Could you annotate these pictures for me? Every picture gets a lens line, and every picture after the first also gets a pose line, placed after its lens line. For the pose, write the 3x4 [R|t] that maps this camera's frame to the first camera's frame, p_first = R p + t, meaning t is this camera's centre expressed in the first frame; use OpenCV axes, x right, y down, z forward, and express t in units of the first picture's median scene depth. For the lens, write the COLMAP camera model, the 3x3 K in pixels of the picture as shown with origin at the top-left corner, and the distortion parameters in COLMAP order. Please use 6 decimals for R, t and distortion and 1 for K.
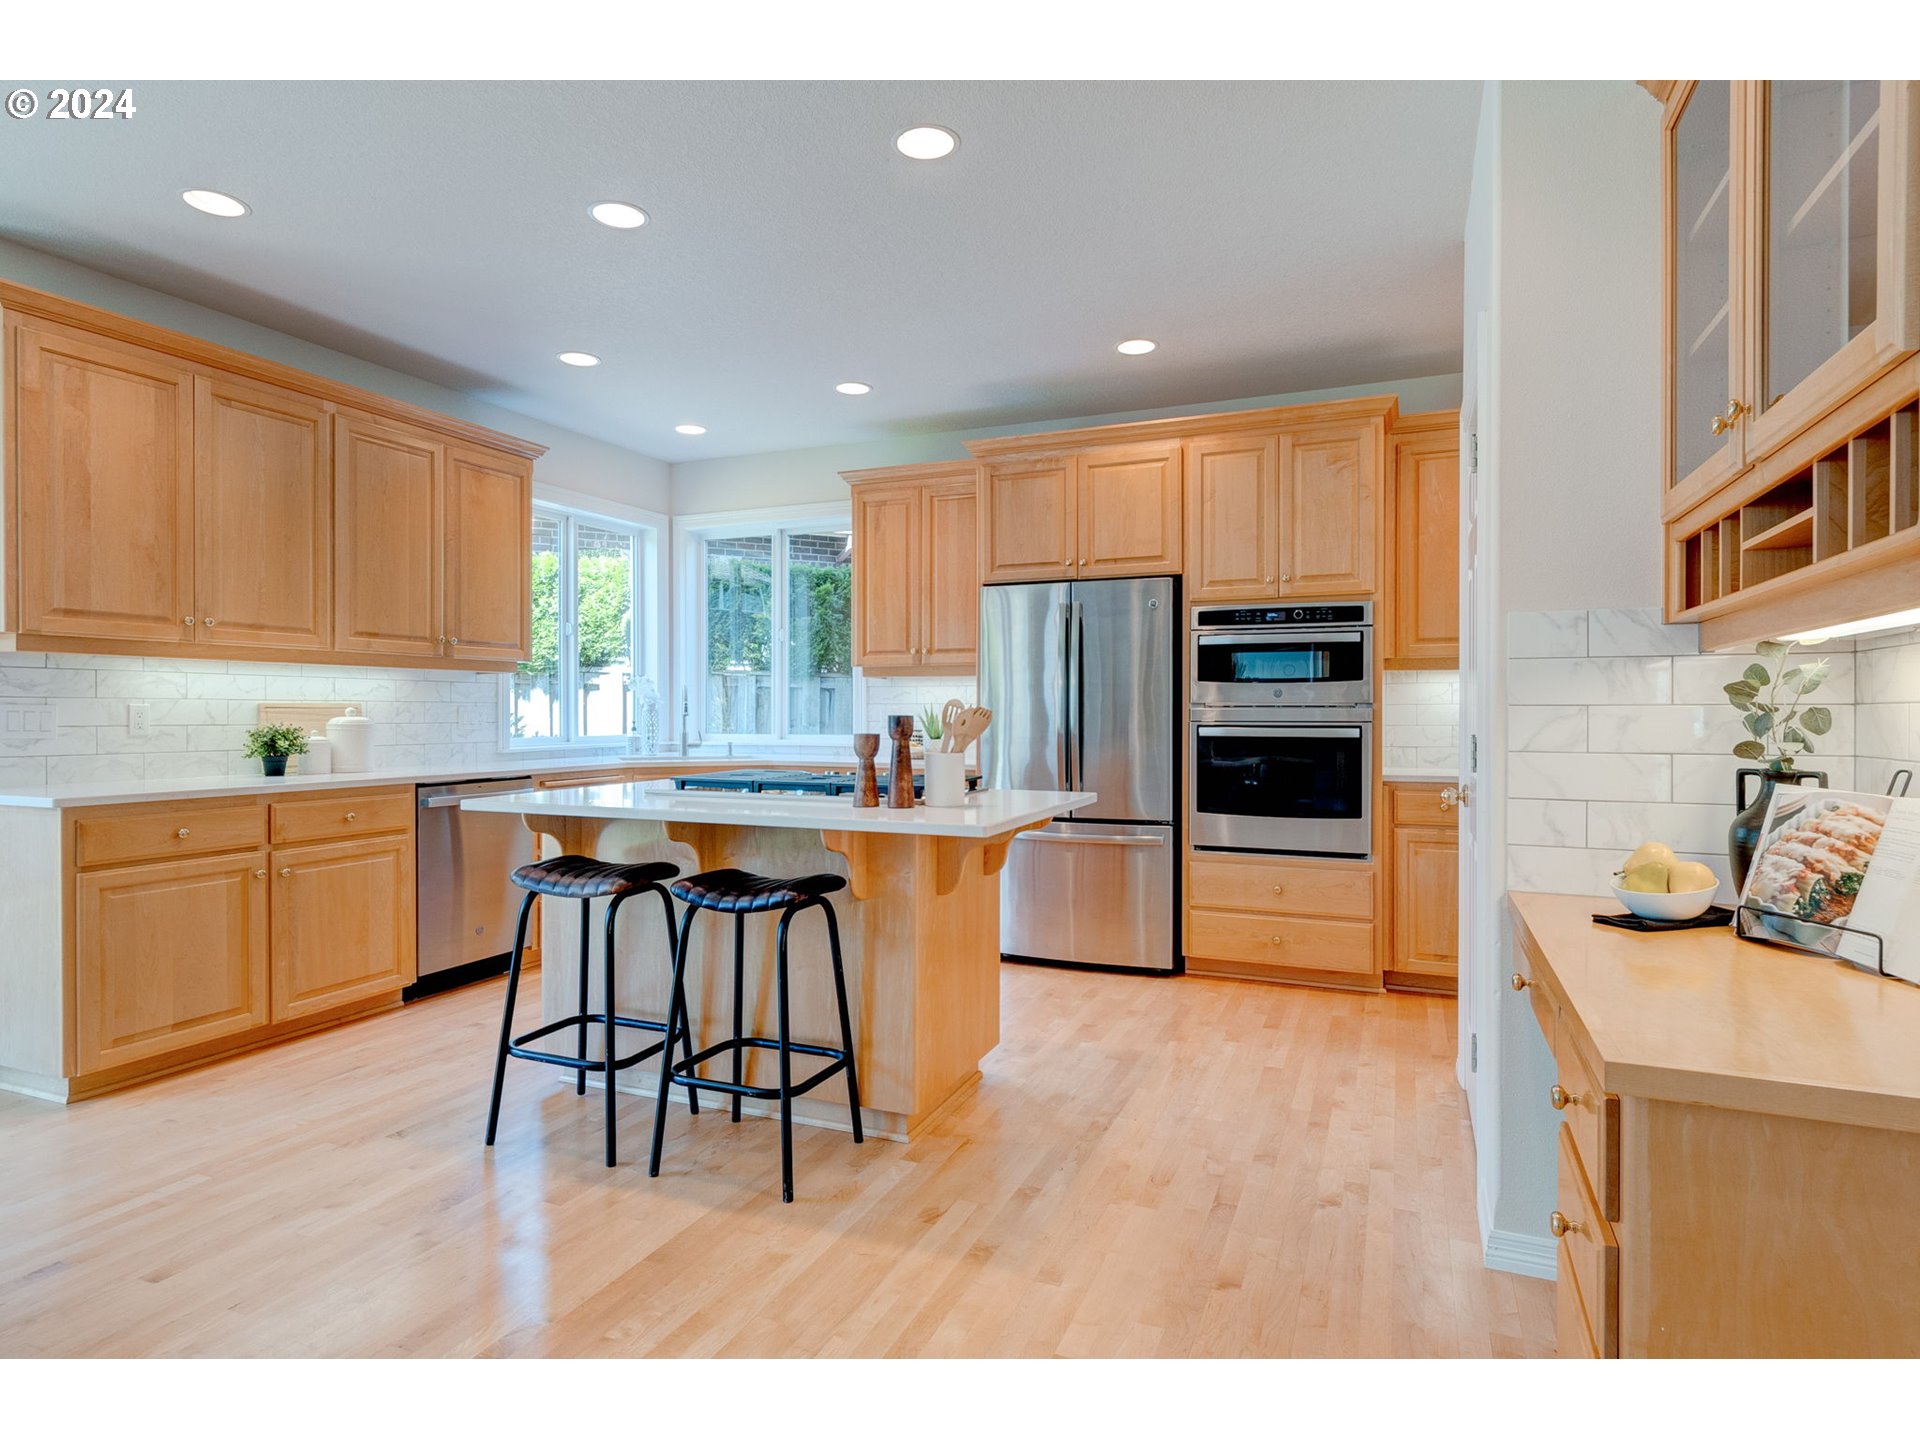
lens RADIAL K [[905.9, 0, 896.3], [0, 905.9, 717.6], [0, 0, 1]] dist [0.005030, -0.001728]
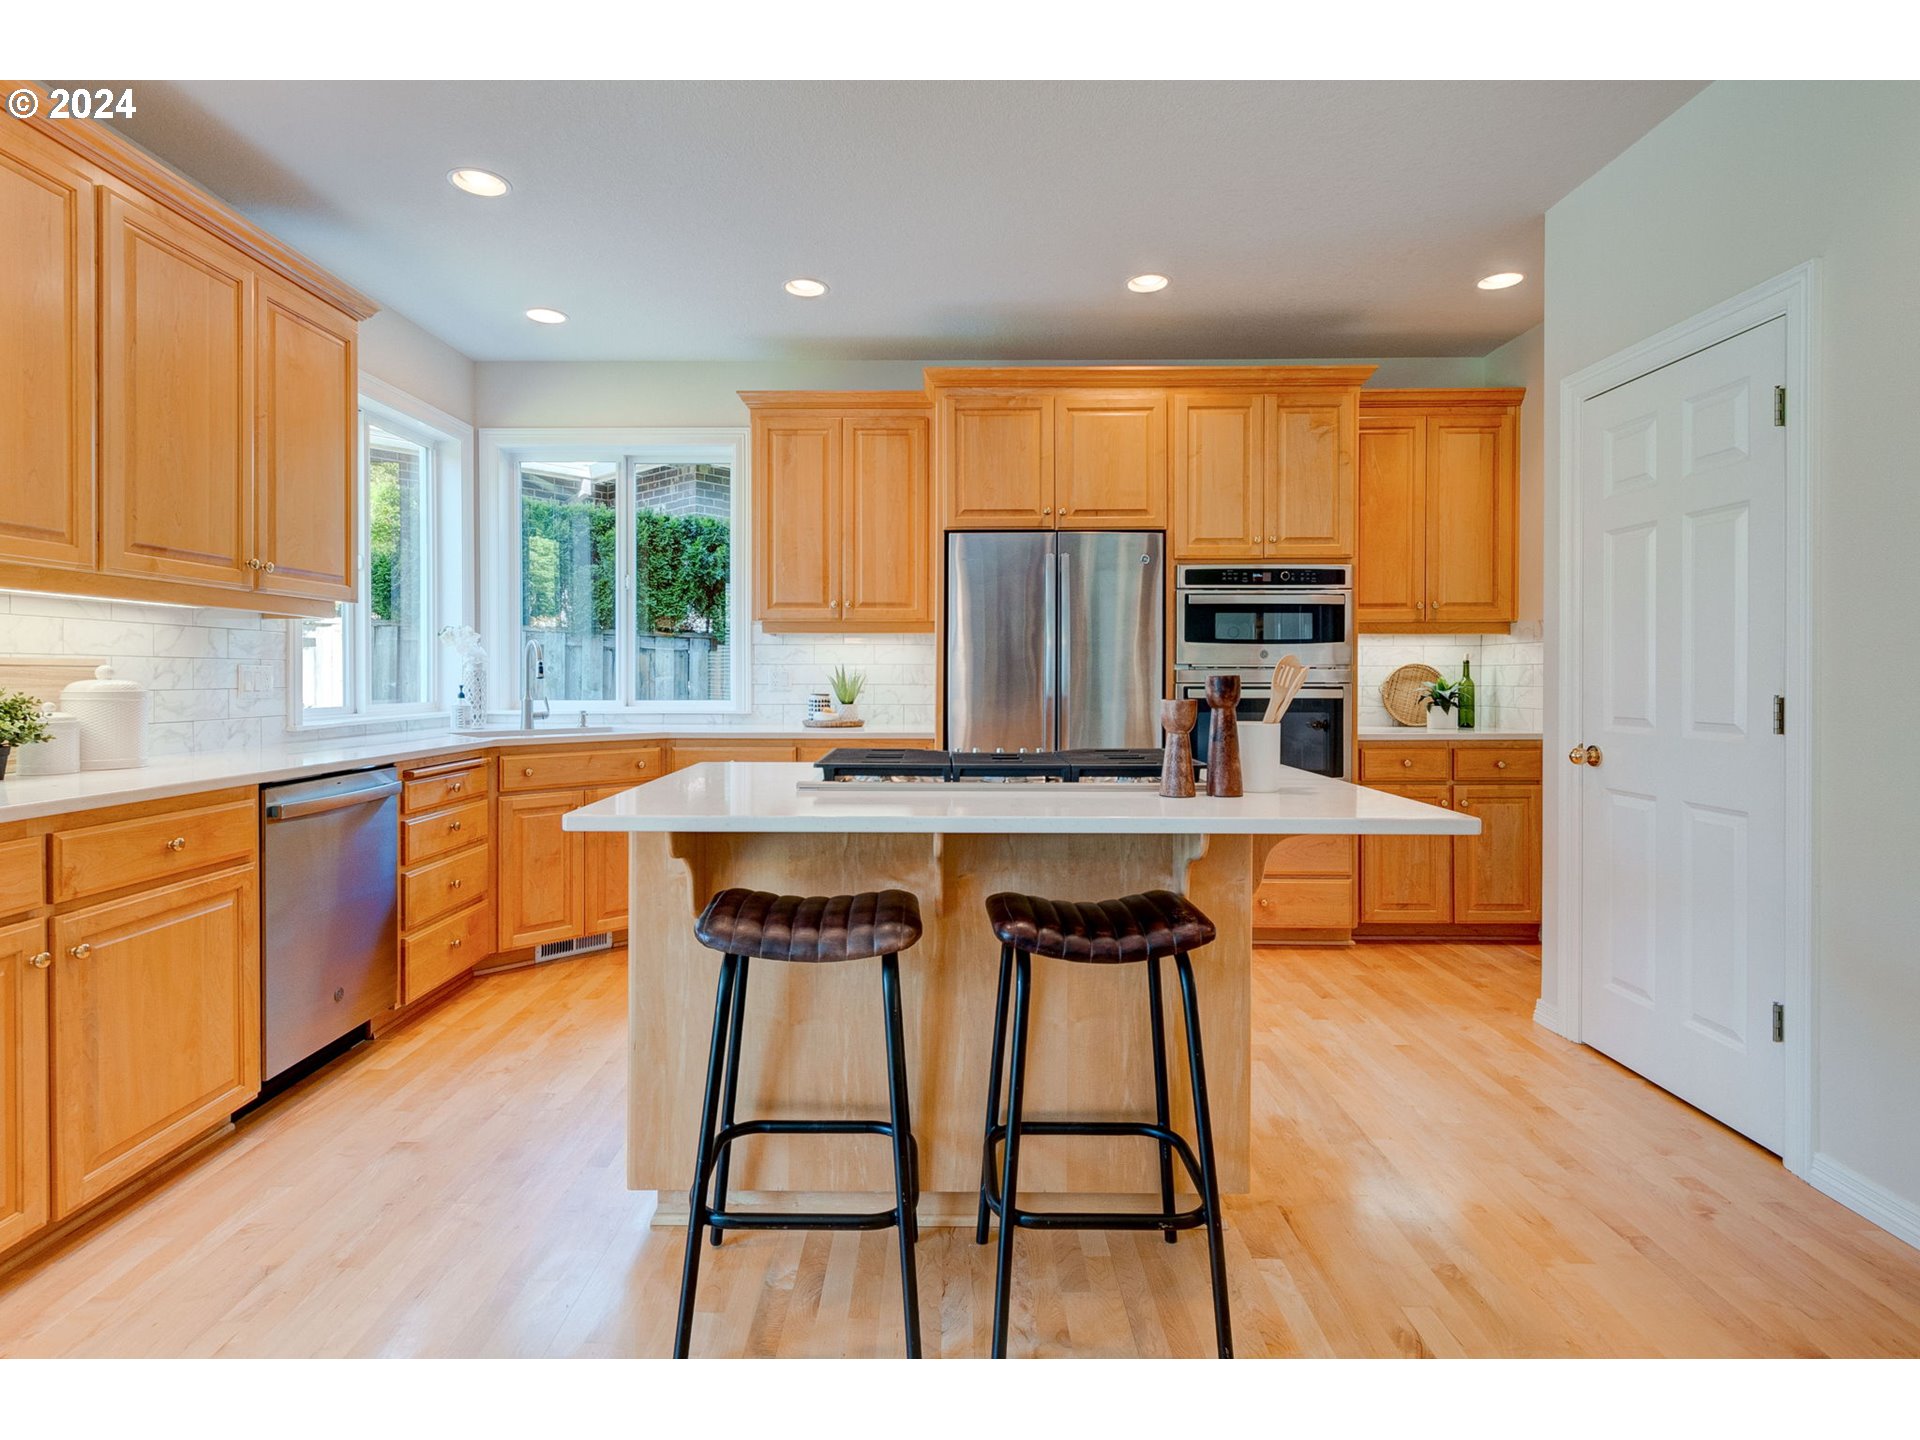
lens RADIAL K [[911.1, 0, 956.5], [0, 911.1, 681.6], [0, 0, 1]] dist [0.000770, -0.001217]
pose [[0.936003, -0.002622, 0.351982, -0.247336], [0.002203, 0.999996, 0.001592, 0.000480], [-0.351984, -0.000714, 0.936006, 0.184569]]
